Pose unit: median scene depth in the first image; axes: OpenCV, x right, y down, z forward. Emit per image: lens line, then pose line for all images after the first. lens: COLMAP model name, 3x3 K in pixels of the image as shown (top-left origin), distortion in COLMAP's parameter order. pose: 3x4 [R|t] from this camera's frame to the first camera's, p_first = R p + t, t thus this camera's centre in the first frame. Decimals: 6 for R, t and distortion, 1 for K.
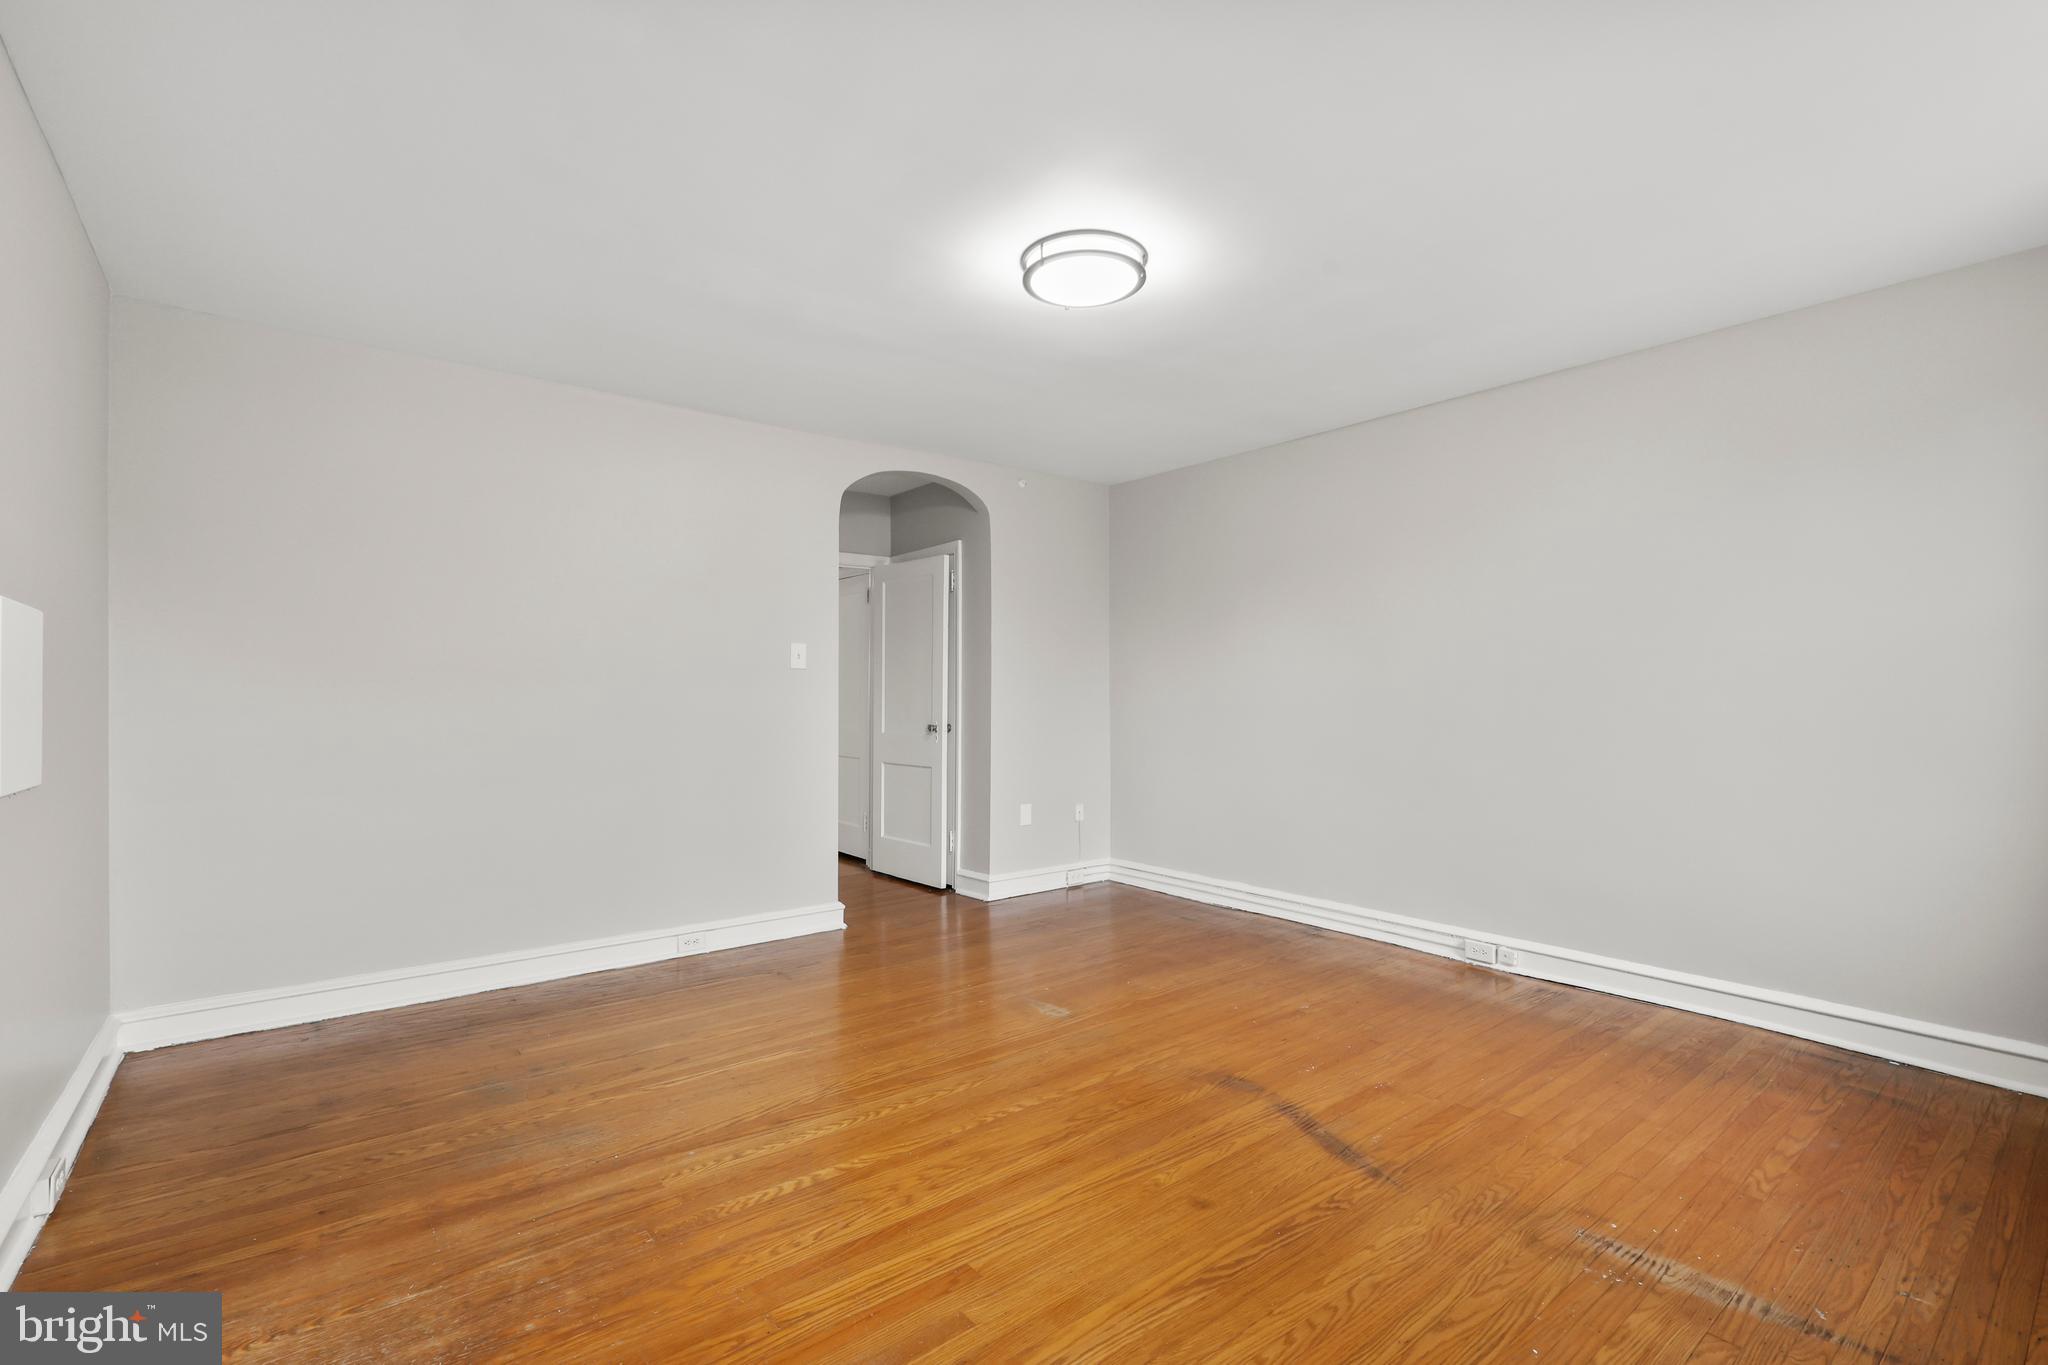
lens RADIAL K [[910.1, 0, 1026.1], [0, 910.1, 689.6], [0, 0, 1]] dist [0.008403, -0.000002]
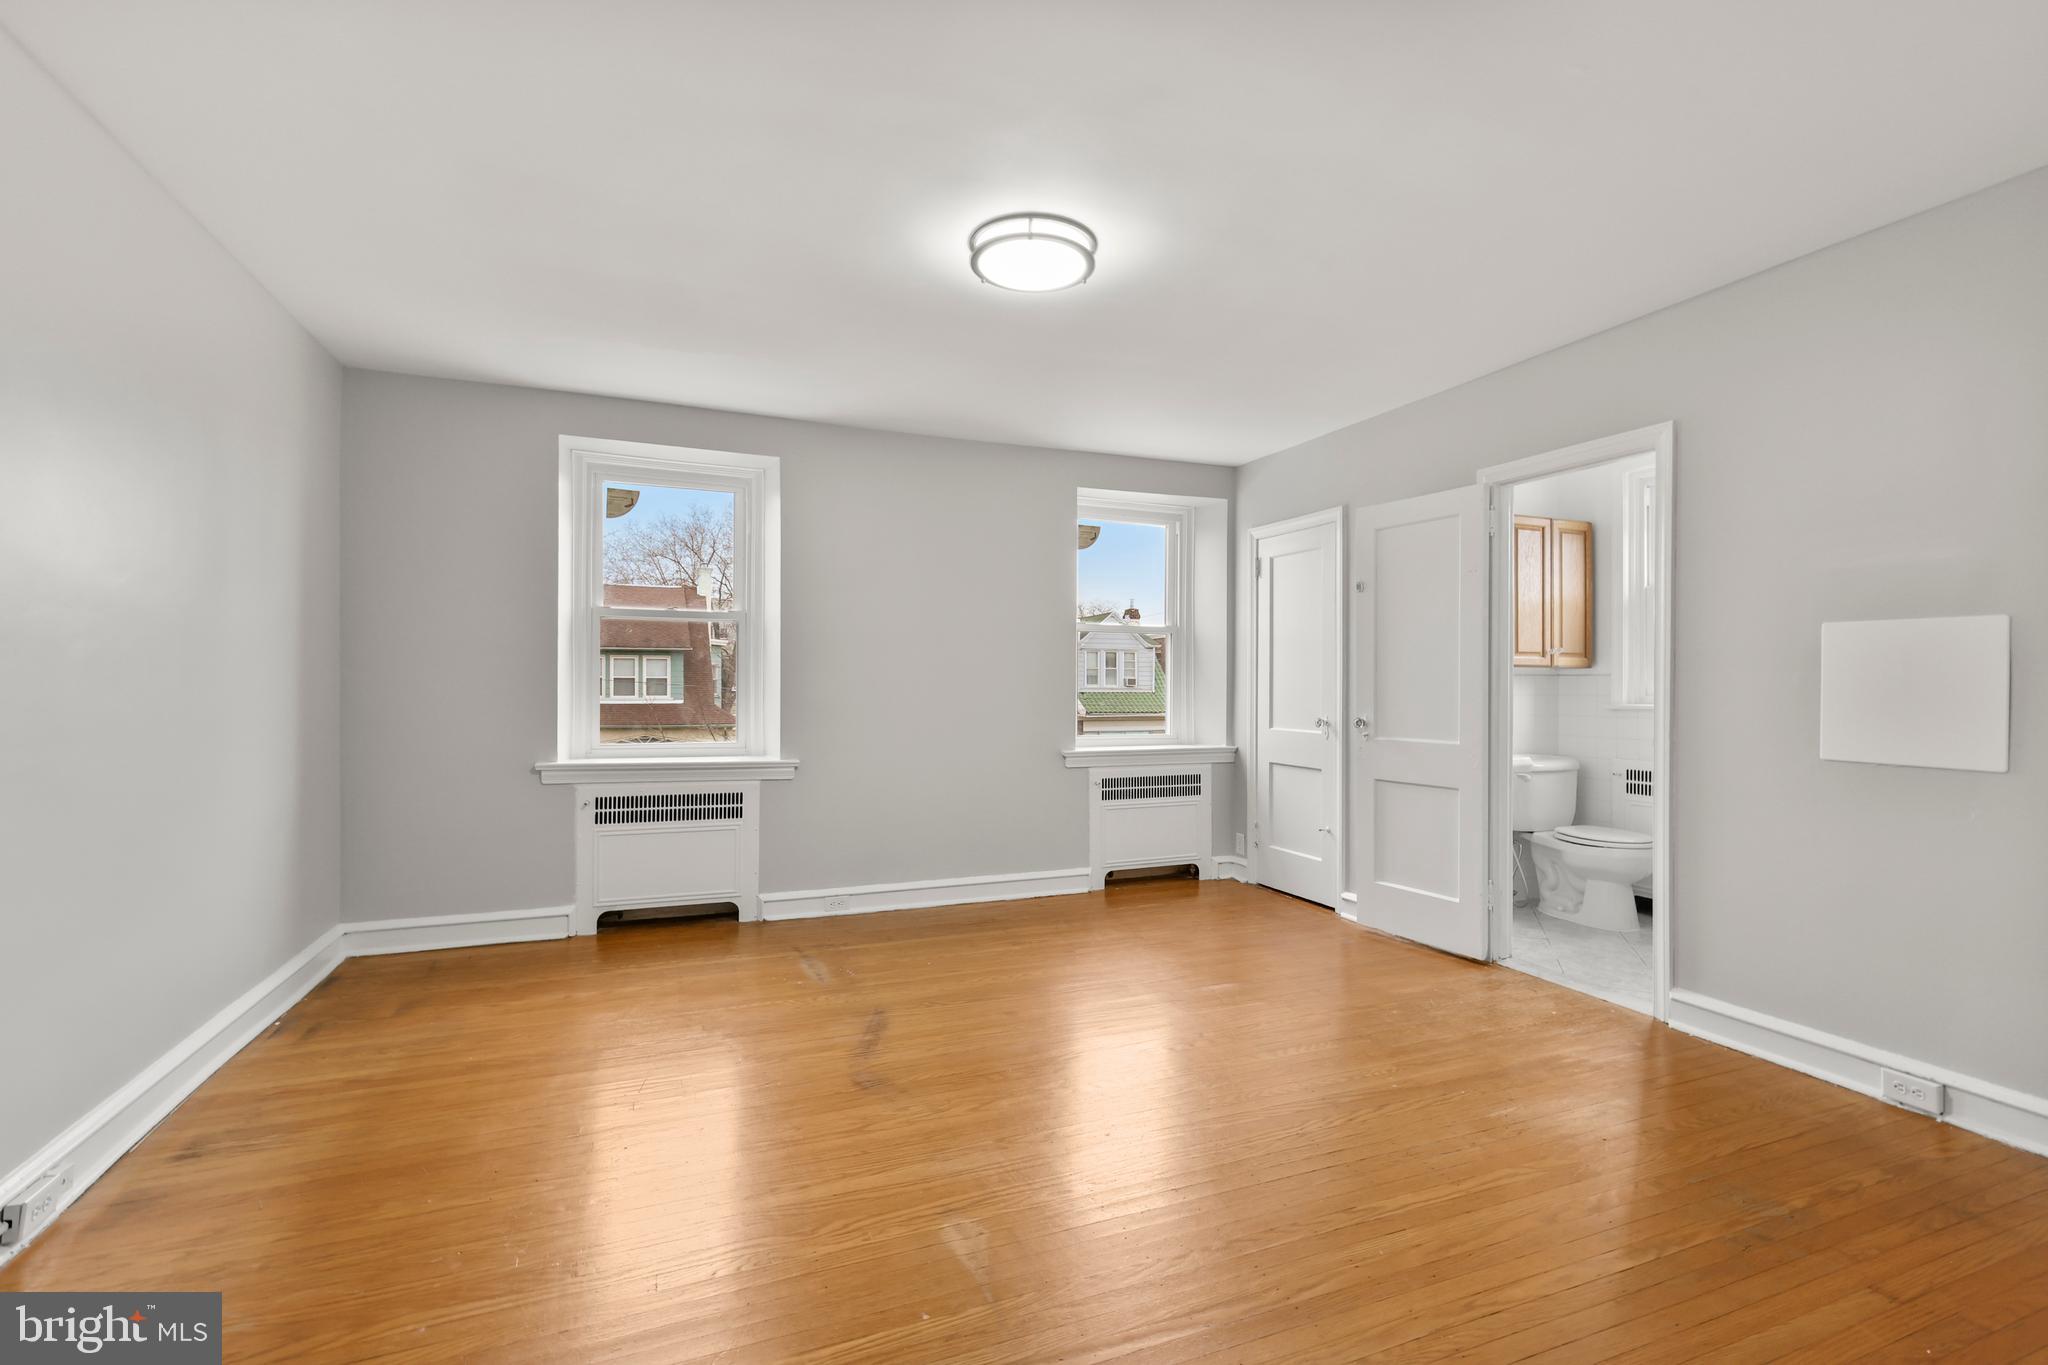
lens RADIAL K [[910.1, 0, 1026.1], [0, 910.1, 689.6], [0, 0, 1]] dist [0.008403, -0.000002]
pose [[-0.956609, -0.009300, 0.291225, -0.238647], [-0.008087, 0.999953, 0.005369, 0.005461], [-0.291261, 0.002781, -0.956640, 2.139476]]
